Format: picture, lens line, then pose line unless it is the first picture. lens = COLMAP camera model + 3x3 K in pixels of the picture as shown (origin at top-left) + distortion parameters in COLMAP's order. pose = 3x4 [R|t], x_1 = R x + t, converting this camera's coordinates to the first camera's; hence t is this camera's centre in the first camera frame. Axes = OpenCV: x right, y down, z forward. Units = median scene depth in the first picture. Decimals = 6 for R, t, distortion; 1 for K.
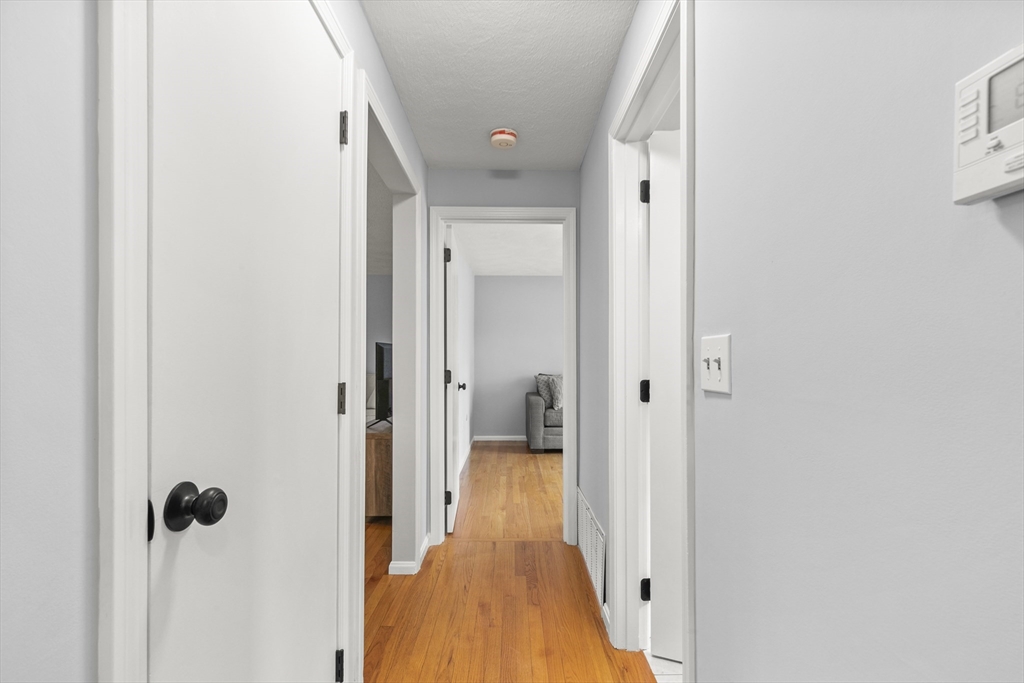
lens RADIAL K [[458.6, 0, 514.3], [0, 458.6, 360.3], [0, 0, 1]] dist [0.007455, -0.002120]
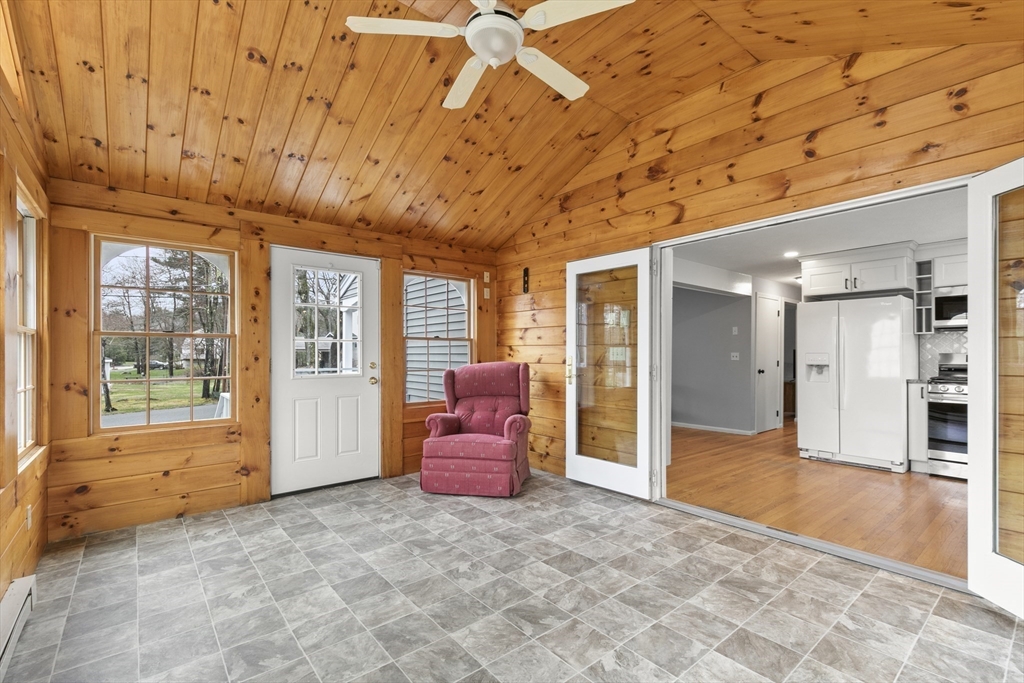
lens RADIAL K [[458.6, 0, 520.0], [0, 458.6, 354.7], [0, 0, 1]] dist [0.007455, -0.002120]
pose [[0.638671, 0.002212, -0.769477, 0.484211], [-0.003063, 0.999995, 0.000332, -0.003413], [0.769474, 0.002145, 0.638674, -1.254713]]
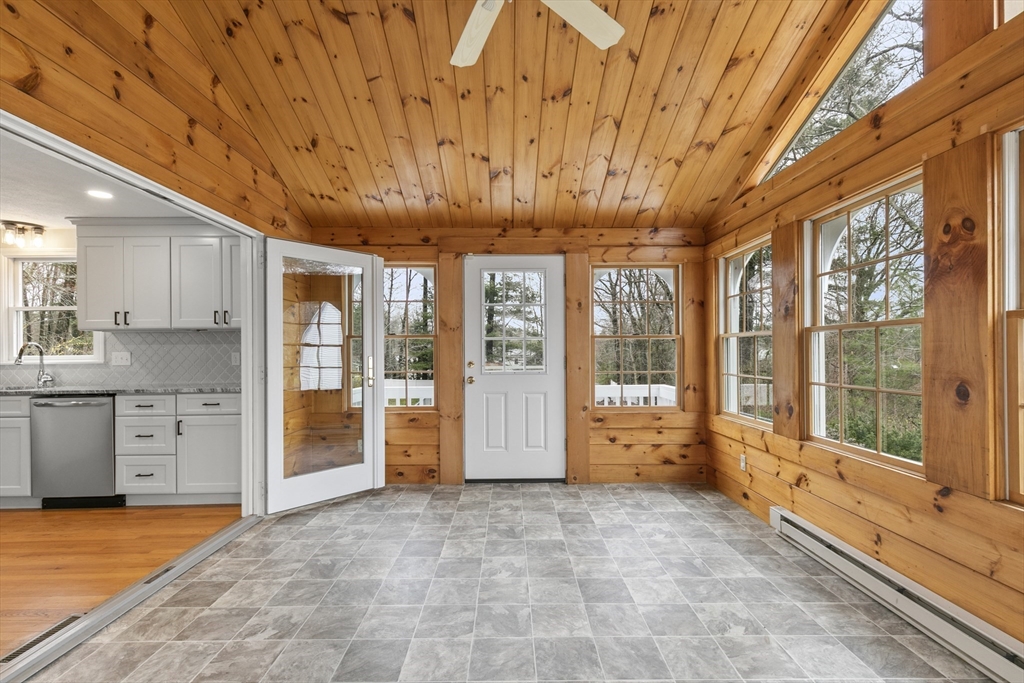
lens RADIAL K [[458.6, 0, 515.5], [0, 458.6, 349.3], [0, 0, 1]] dist [0.007455, -0.002120]
pose [[-0.006760, 0.006331, 0.999957, -0.225113], [0.011478, 0.999915, -0.006253, -0.005131], [-0.999911, 0.011435, -0.006832, -0.992691]]
